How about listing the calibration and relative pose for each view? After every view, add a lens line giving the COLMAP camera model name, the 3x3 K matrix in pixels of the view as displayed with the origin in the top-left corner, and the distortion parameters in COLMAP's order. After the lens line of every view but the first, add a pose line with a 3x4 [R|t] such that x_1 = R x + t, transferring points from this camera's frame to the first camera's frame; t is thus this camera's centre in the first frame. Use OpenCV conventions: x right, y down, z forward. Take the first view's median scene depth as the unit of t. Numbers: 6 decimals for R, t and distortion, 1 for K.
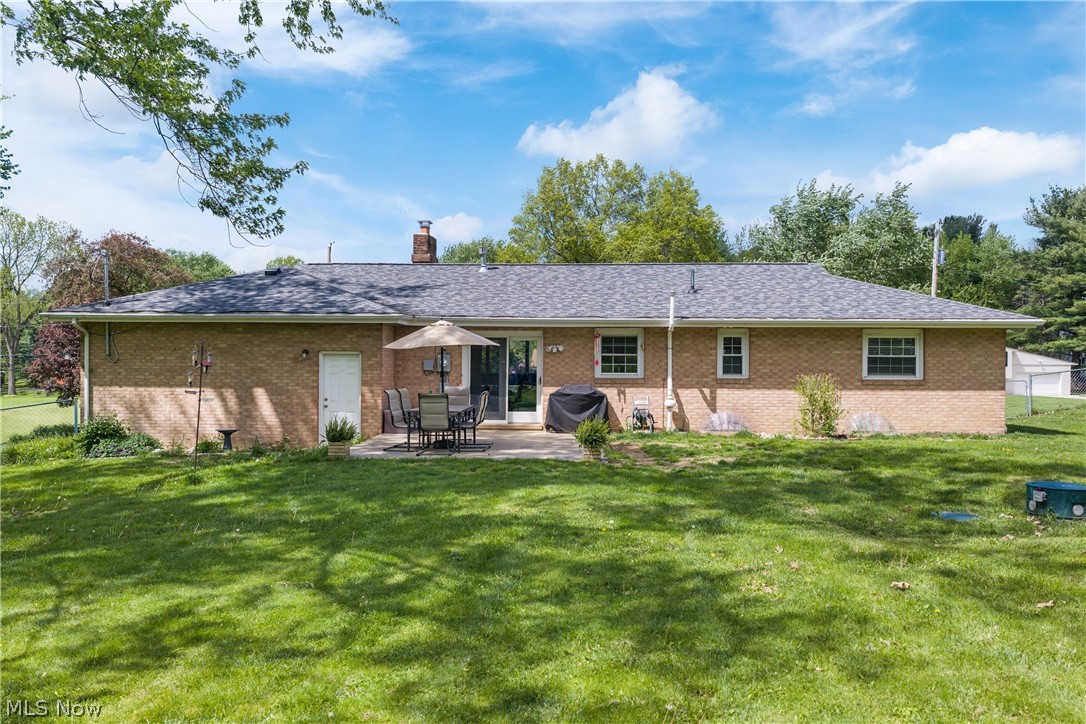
lens RADIAL K [[905.1, 0, 529.8], [0, 905.1, 358.8], [0, 0, 1]] dist [0.000389, -0.004854]
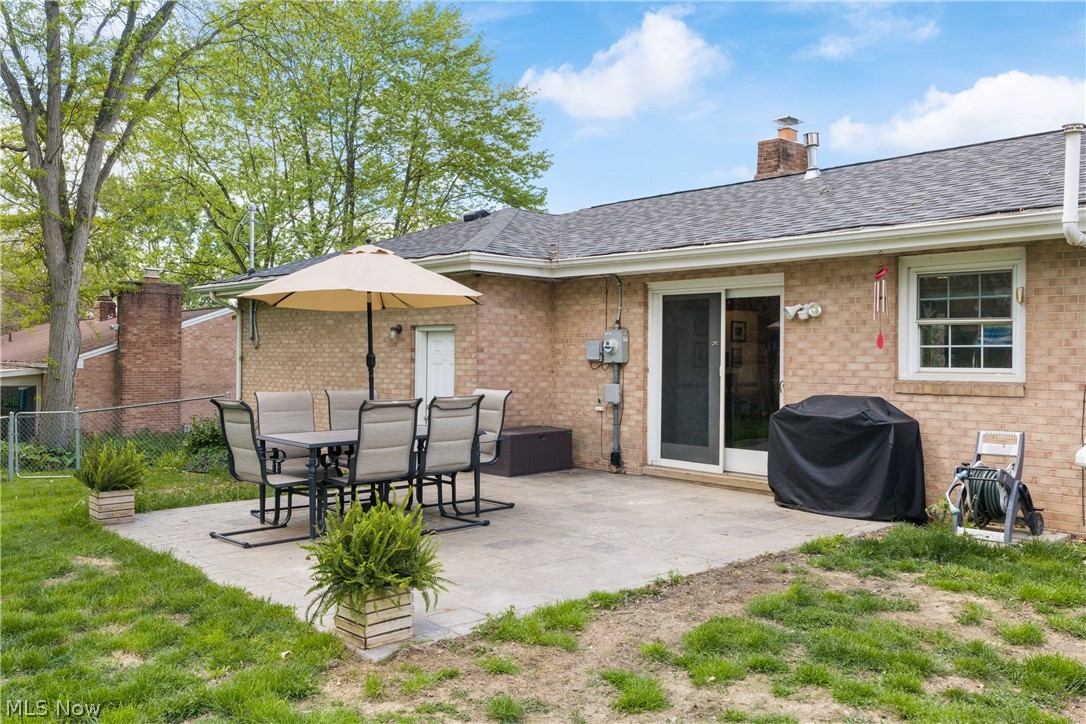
lens RADIAL K [[905.1, 0, 529.8], [0, 905.1, 358.8], [0, 0, 1]] dist [0.000389, -0.004854]
pose [[0.708719, 0.000990, -0.705490, 0.243104], [-0.007077, 0.999959, -0.005707, 0.015326], [0.705455, 0.009038, 0.708697, 0.602591]]
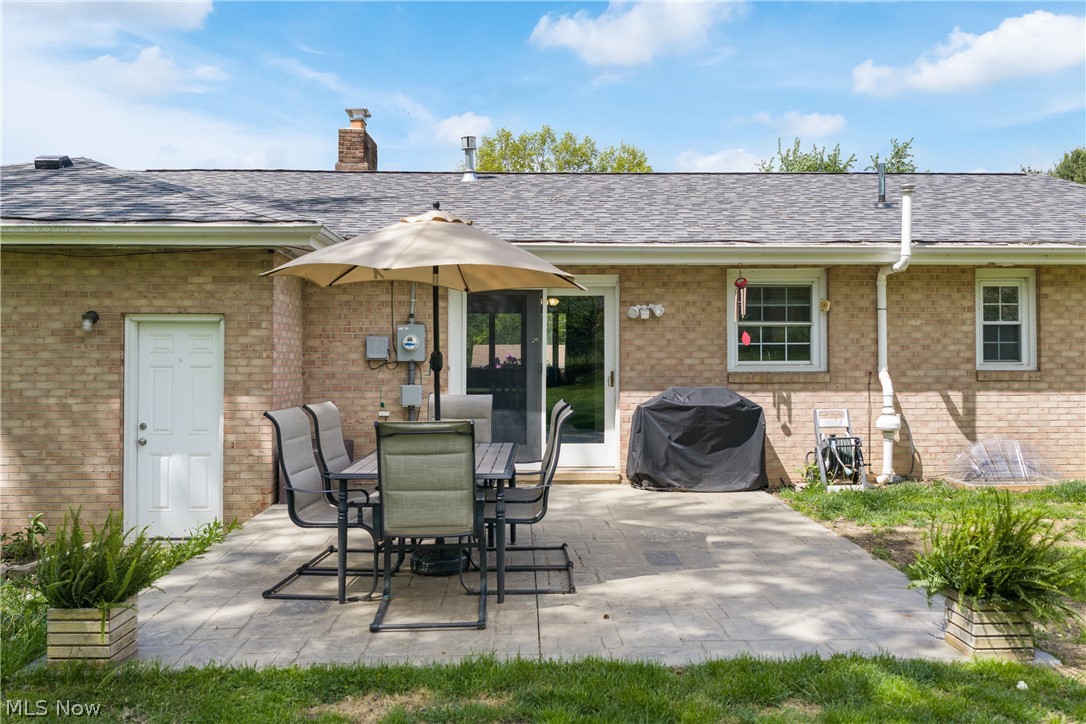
lens RADIAL K [[905.1, 0, 529.8], [0, 905.1, 358.8], [0, 0, 1]] dist [0.000389, -0.004854]
pose [[0.996204, -0.007857, 0.086699, -0.075001], [0.008061, 0.999966, -0.002001, 0.014415], [-0.086680, 0.002692, 0.996233, 0.534092]]
